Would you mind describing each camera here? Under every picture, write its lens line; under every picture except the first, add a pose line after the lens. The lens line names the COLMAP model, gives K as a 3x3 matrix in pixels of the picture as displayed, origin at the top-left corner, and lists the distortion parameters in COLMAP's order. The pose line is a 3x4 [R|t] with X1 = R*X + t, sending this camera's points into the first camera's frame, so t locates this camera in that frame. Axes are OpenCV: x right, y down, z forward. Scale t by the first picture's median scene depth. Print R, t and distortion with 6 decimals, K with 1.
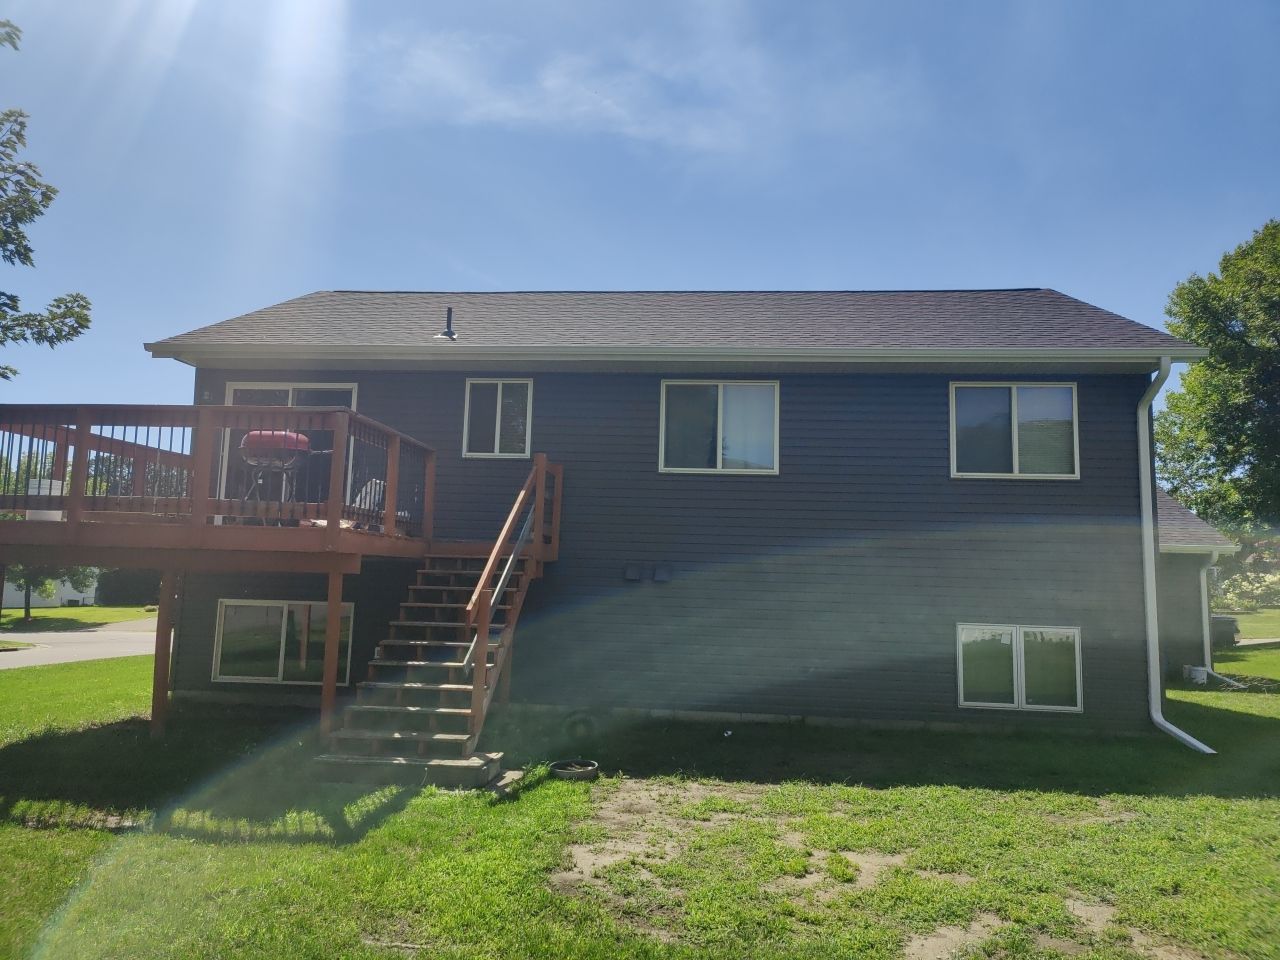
lens RADIAL K [[927.0, 0, 640.0], [0, 927.0, 480.0], [0, 0, 1]] dist [0.068703, -0.064393]
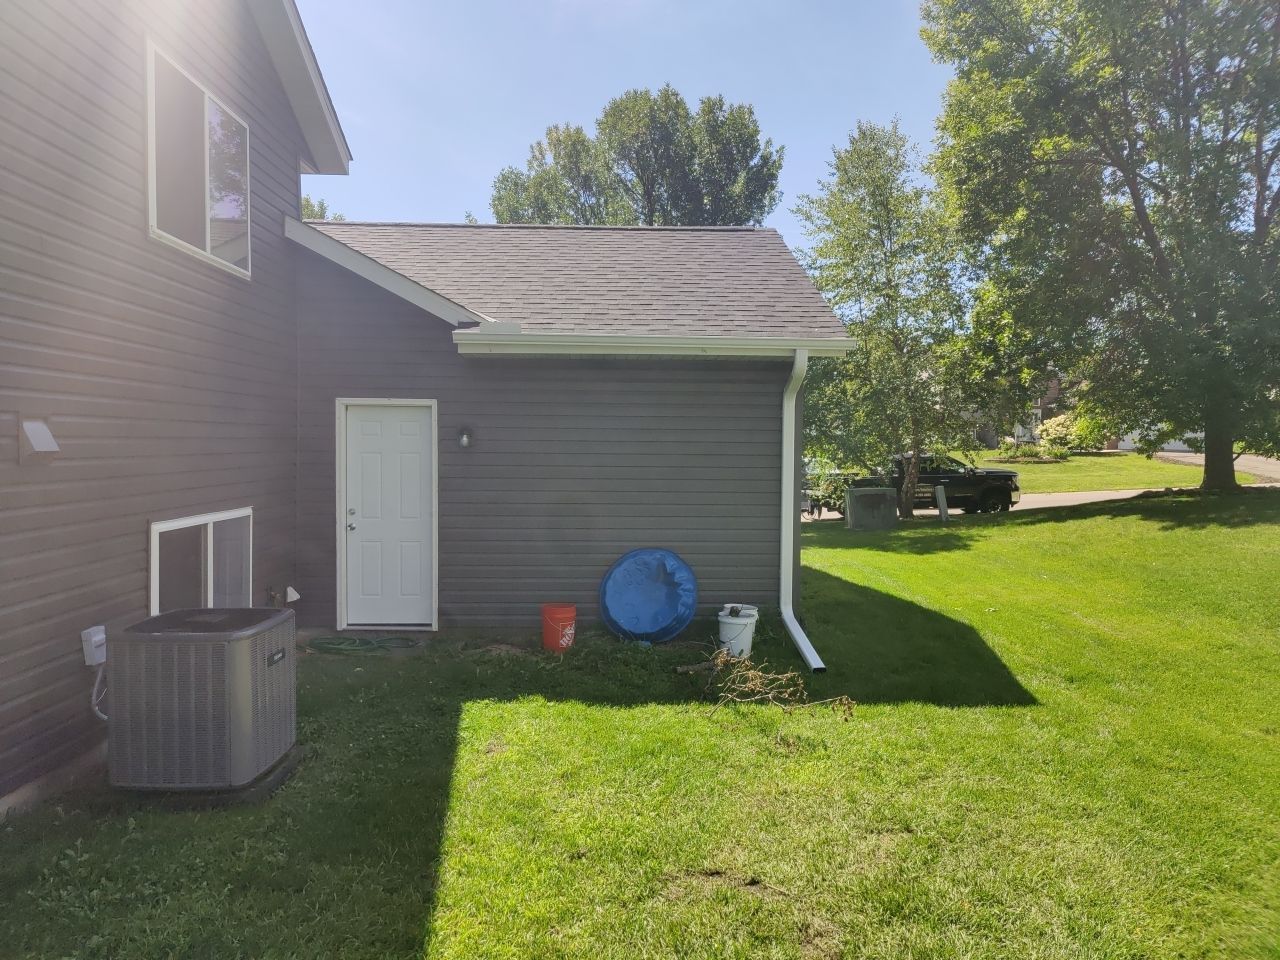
lens RADIAL K [[927.0, 0, 640.0], [0, 927.0, 480.0], [0, 0, 1]] dist [0.068703, -0.064393]
pose [[0.992700, -0.020228, 0.118903, 0.815094], [0.001567, 0.987915, 0.154986, 0.116601], [-0.120601, -0.153668, 0.980735, 0.990016]]
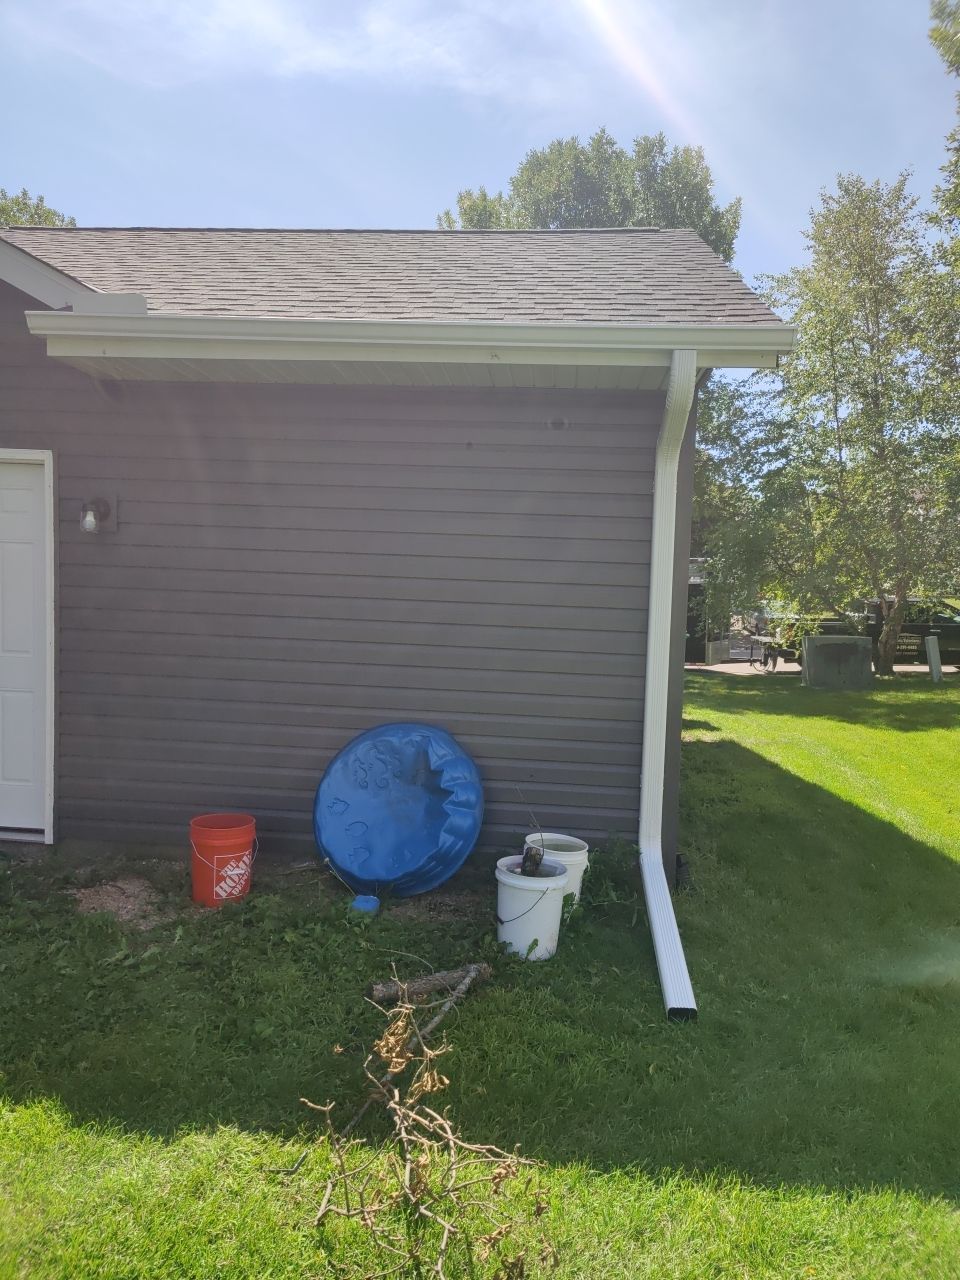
lens RADIAL K [[927.4, 0, 483.1], [0, 927.4, 625.8], [0, 0, 1]] dist [0.066702, -0.000257]
pose [[0.999875, 0.014263, -0.006836, 0.957255], [-0.012960, 0.986571, 0.162816, 0.178516], [0.009066, -0.162707, 0.986633, 1.328029]]
